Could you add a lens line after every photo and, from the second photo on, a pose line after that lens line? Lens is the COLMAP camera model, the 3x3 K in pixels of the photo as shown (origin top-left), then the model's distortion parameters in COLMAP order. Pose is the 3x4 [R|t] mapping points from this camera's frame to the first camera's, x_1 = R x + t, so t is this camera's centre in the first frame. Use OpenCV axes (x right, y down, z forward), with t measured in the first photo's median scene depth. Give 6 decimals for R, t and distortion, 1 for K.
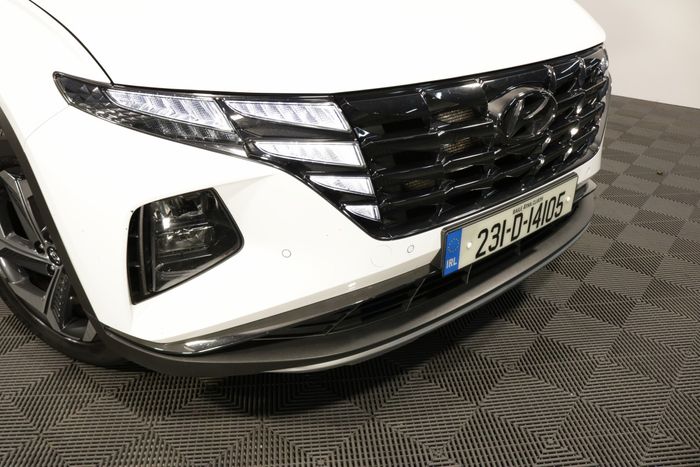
lens RADIAL K [[577.5, 0, 335.9], [0, 577.5, 234.1], [0, 0, 1]] dist [-0.131410, 0.056156]
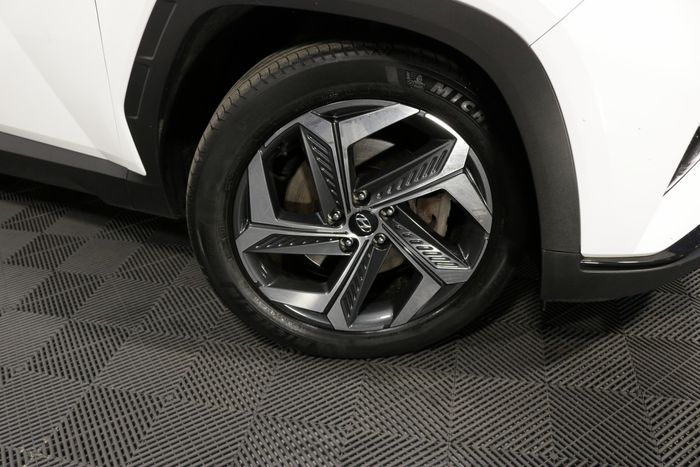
lens RADIAL K [[577.5, 0, 348.8], [0, 577.5, 230.6], [0, 0, 1]] dist [-0.131410, 0.056156]
pose [[0.889570, -0.238551, 0.389561, -0.965016], [0.228353, 0.970834, 0.073052, -0.014470], [-0.395625, 0.023973, 0.918099, 0.357201]]
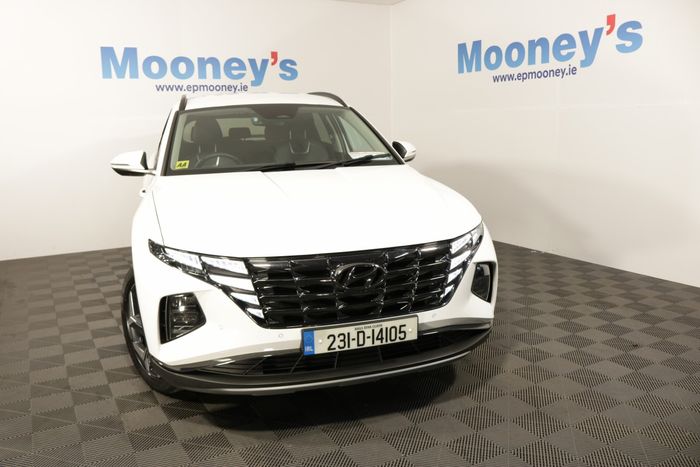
lens RADIAL K [[577.5, 0, 349.0], [0, 577.5, 236.6], [0, 0, 1]] dist [-0.131410, 0.056156]
pose [[0.932648, 0.055386, -0.356510, 0.943916], [-0.154872, 0.953934, -0.256952, 0.156764], [0.325856, 0.294860, 0.898263, -0.745565]]
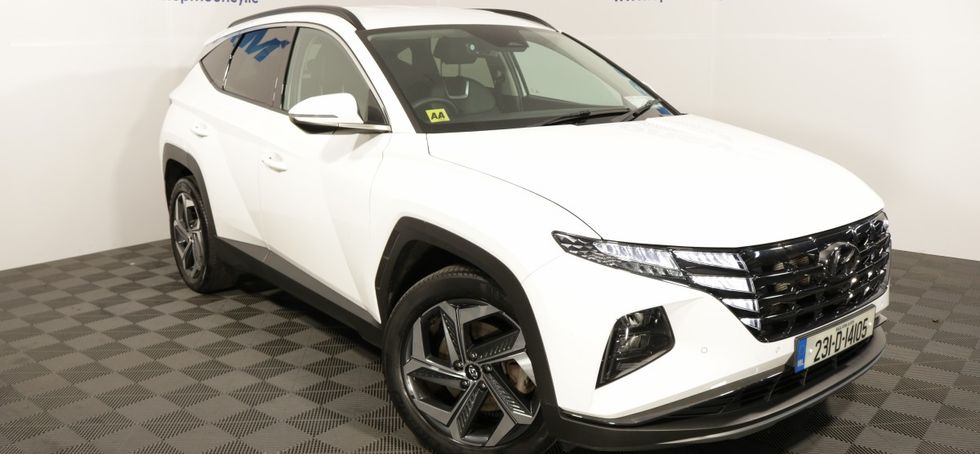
lens RADIAL K [[796.1, 0, 489.2], [0, 796.1, 230.1], [0, 0, 1]] dist [-0.092735, 0.025726]
pose [[0.999943, 0.002477, 0.010385, -0.569969], [0.000341, 0.964823, -0.262900, 0.232750], [-0.010671, 0.262889, 0.964767, -0.919269]]
